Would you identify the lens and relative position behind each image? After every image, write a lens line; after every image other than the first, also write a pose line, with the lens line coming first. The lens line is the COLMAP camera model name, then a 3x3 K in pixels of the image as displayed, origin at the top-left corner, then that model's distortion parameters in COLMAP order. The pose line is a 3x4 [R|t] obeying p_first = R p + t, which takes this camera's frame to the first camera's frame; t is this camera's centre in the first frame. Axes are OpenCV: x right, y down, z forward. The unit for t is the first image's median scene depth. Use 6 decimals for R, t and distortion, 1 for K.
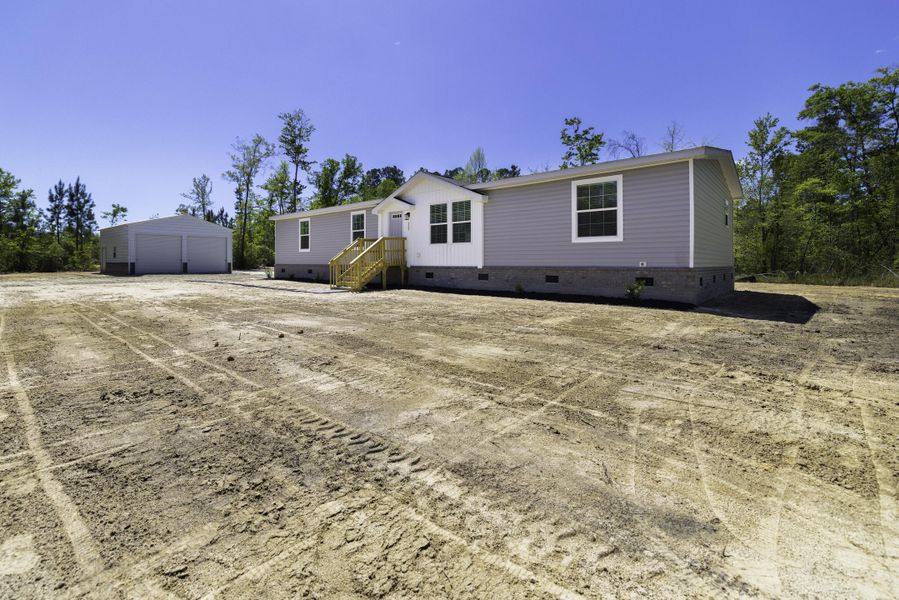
lens RADIAL K [[388.5, 0, 447.4], [0, 388.5, 271.0], [0, 0, 1]] dist [0.000894, 0.000364]
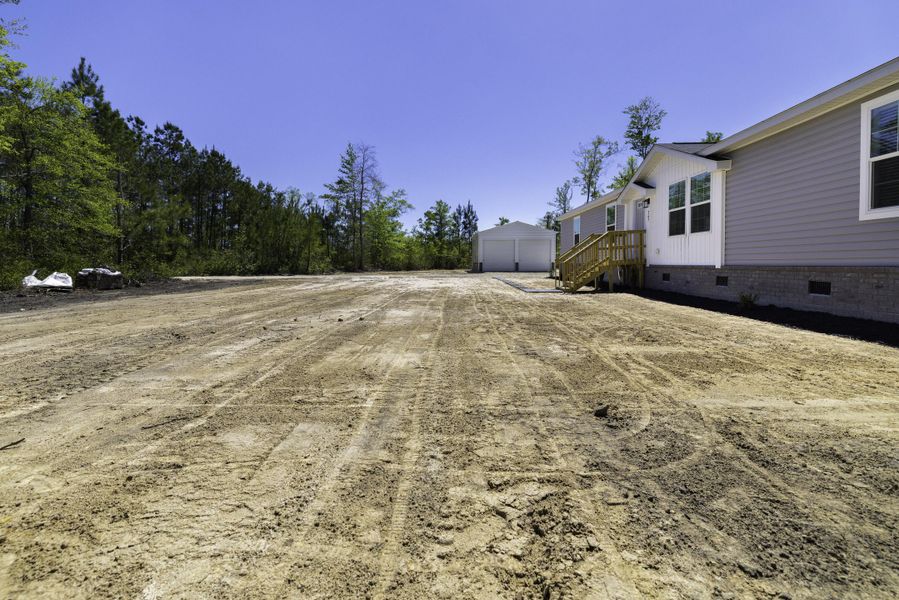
lens RADIAL K [[400.2, 0, 460.8], [0, 400.2, 271.7], [0, 0, 1]] dist [0.015591, 0.000243]
pose [[0.650015, 0.014093, -0.759791, 0.130700], [-0.013098, 0.999887, 0.007342, 0.000028], [0.759809, 0.005179, 0.650126, 0.075460]]
